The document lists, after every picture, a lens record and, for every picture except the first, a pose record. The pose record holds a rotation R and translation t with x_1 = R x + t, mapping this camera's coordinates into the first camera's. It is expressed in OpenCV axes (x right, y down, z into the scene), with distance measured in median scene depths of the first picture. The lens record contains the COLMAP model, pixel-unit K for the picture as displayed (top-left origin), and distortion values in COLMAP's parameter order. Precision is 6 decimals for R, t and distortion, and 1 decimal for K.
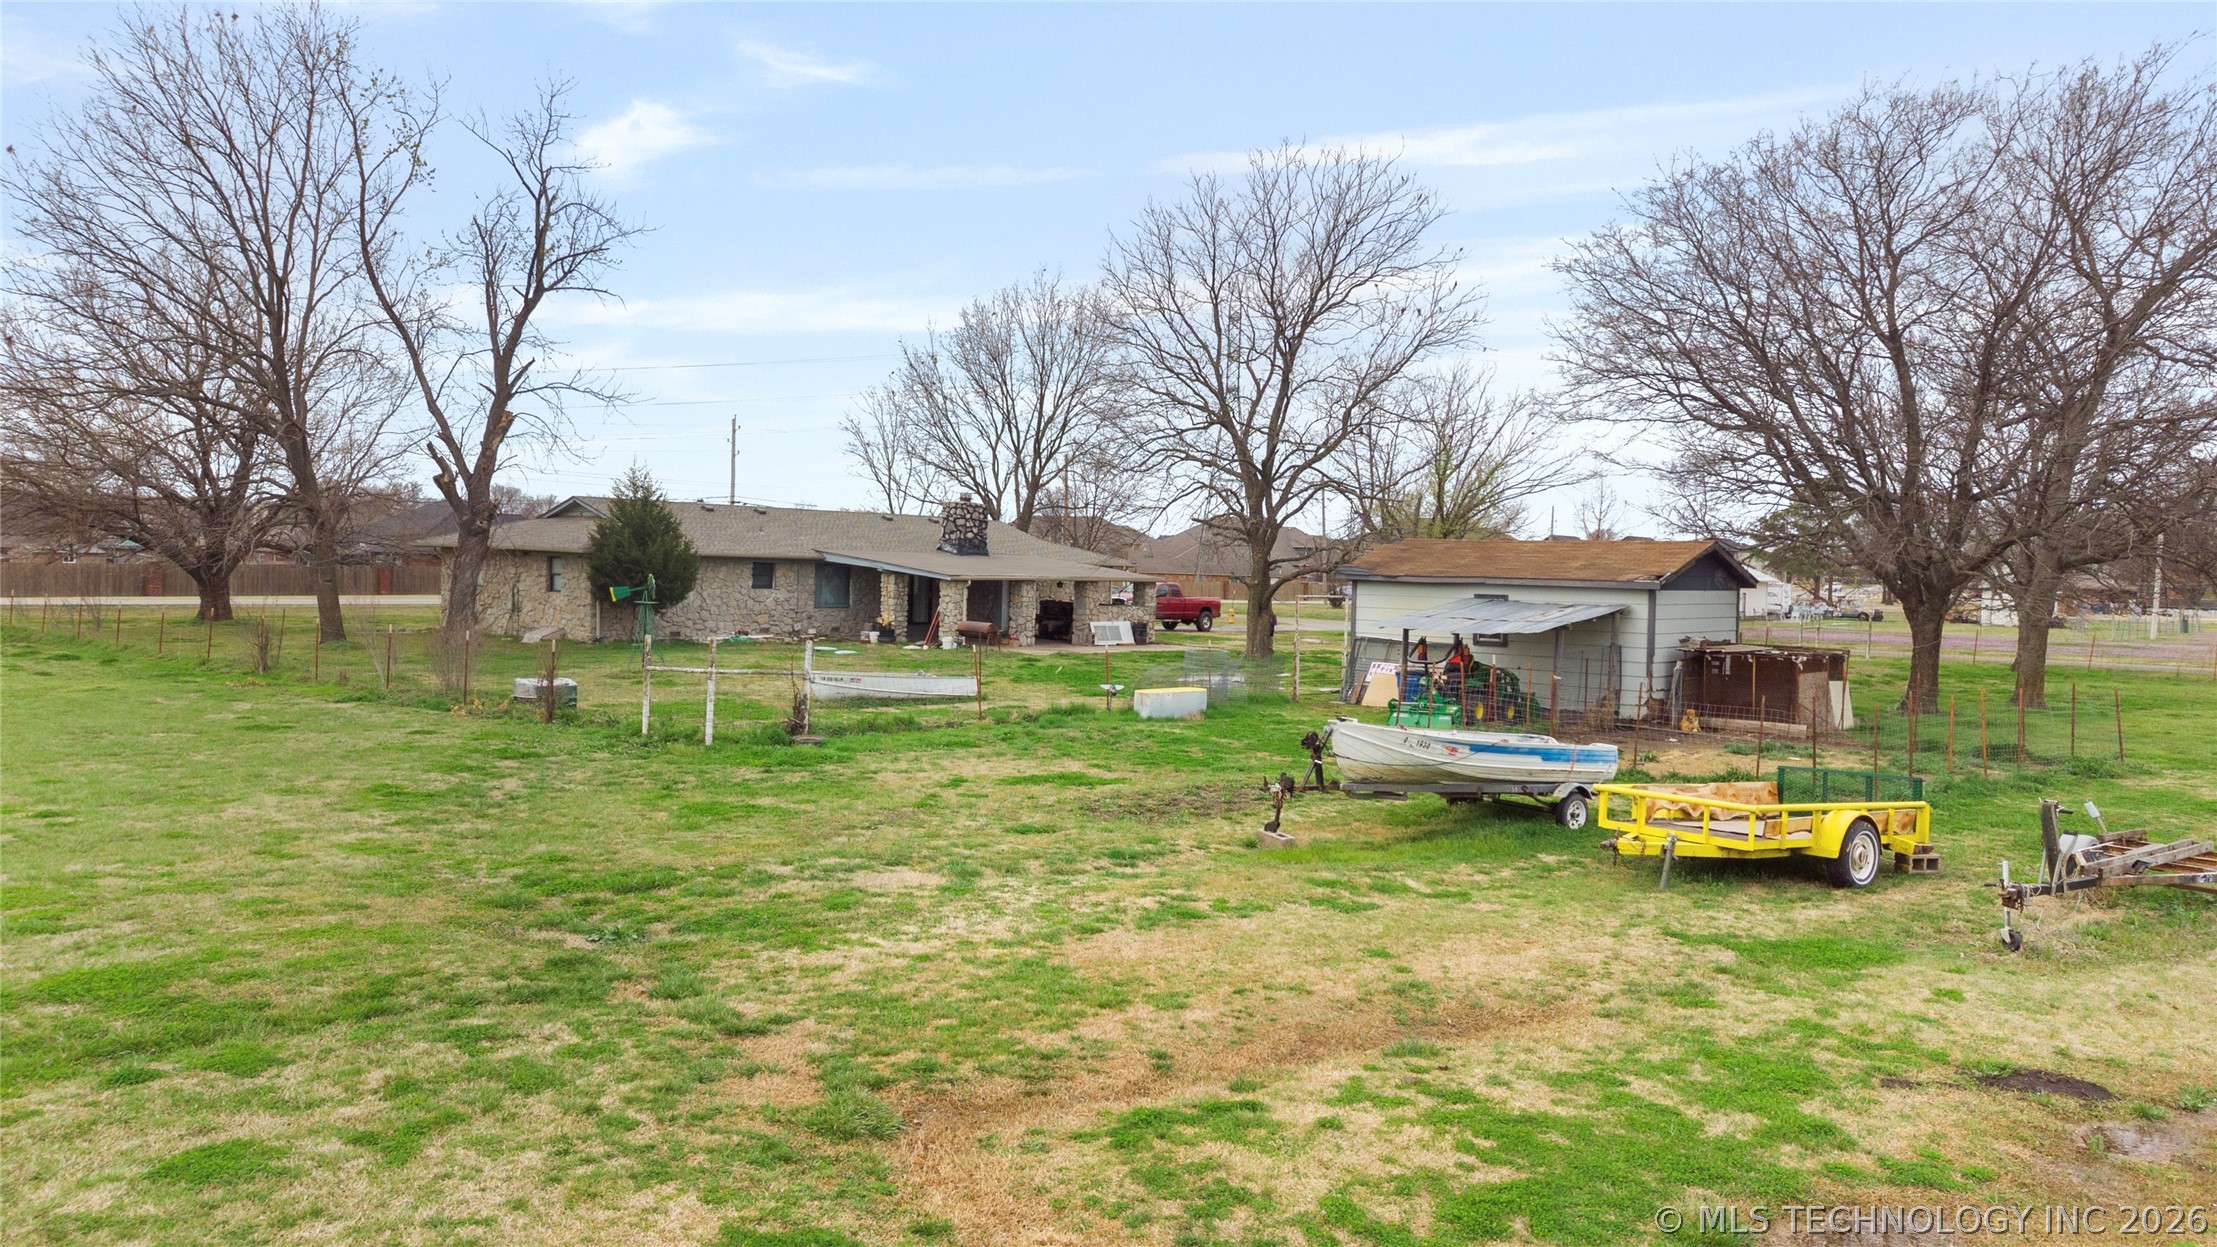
lens RADIAL K [[1664.3, 0, 1099.1], [0, 1664.3, 560.6], [0, 0, 1]] dist [0.046081, -0.003446]
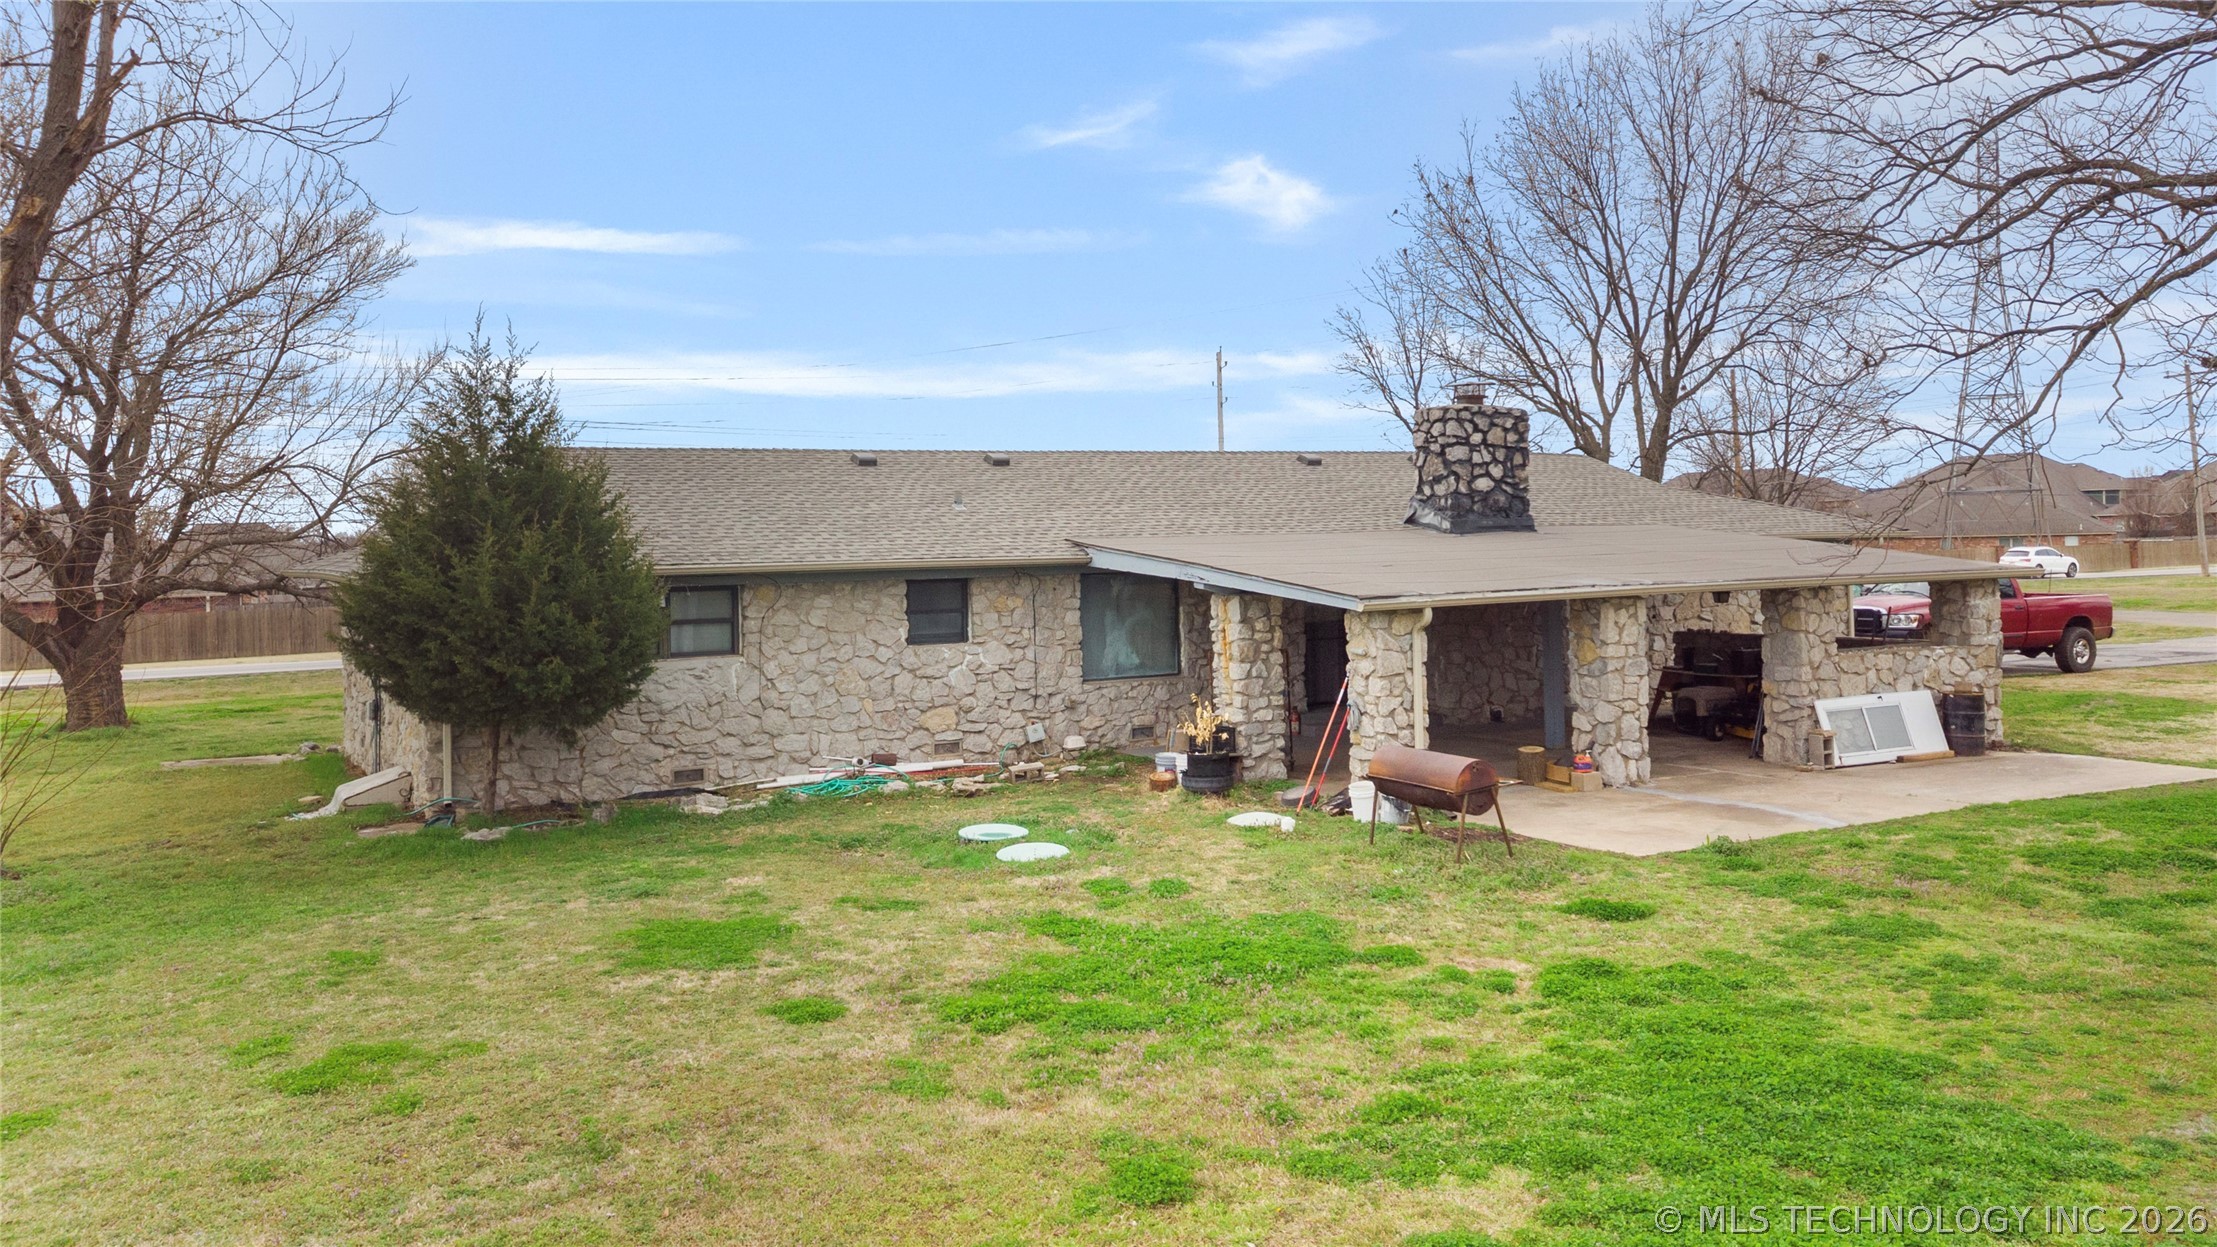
lens RADIAL K [[1698.4, 0, 1139.6], [0, 1698.4, 524.9], [0, 0, 1]] dist [0.036994, -0.003080]
pose [[0.934469, -0.055031, -0.351767, -0.009427], [0.051558, 0.998485, -0.019242, -0.001315], [0.352293, -0.000156, 0.935890, 0.589103]]
